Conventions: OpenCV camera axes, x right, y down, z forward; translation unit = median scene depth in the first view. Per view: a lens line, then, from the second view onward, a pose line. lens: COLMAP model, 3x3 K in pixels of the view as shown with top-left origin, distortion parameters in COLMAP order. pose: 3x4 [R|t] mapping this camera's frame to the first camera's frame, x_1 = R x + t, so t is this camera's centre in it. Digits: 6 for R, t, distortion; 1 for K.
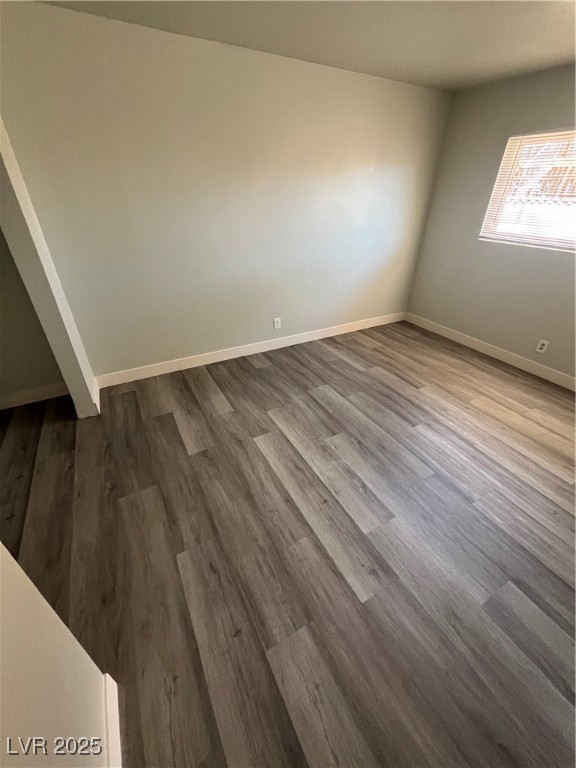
lens RADIAL K [[309.5, 0, 286.2], [0, 309.5, 382.7], [0, 0, 1]] dist [-0.001391, -0.000602]
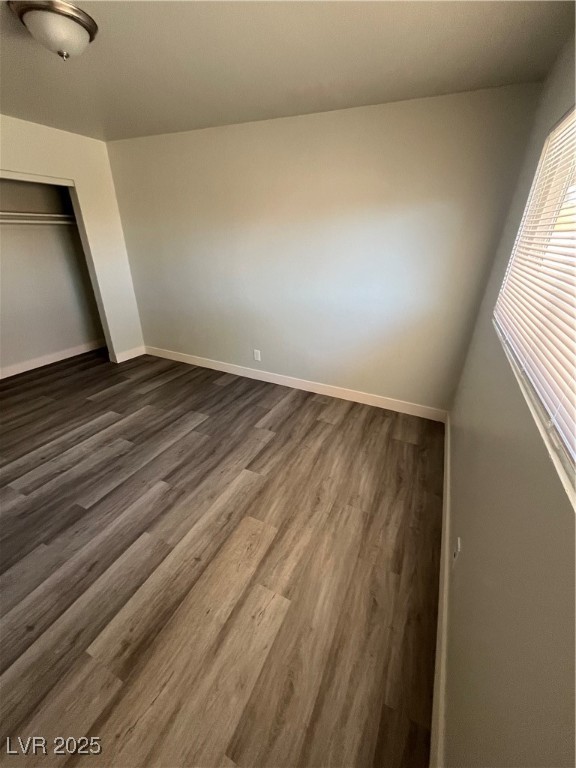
lens RADIAL K [[307.8, 0, 286.1], [0, 307.8, 383.5], [0, 0, 1]] dist [-0.002011, -0.000444]
pose [[0.580416, 0.357798, -0.731504, 1.040817], [-0.439256, 0.893969, 0.088734, -0.307880], [0.685691, 0.269815, 0.676038, 0.500550]]
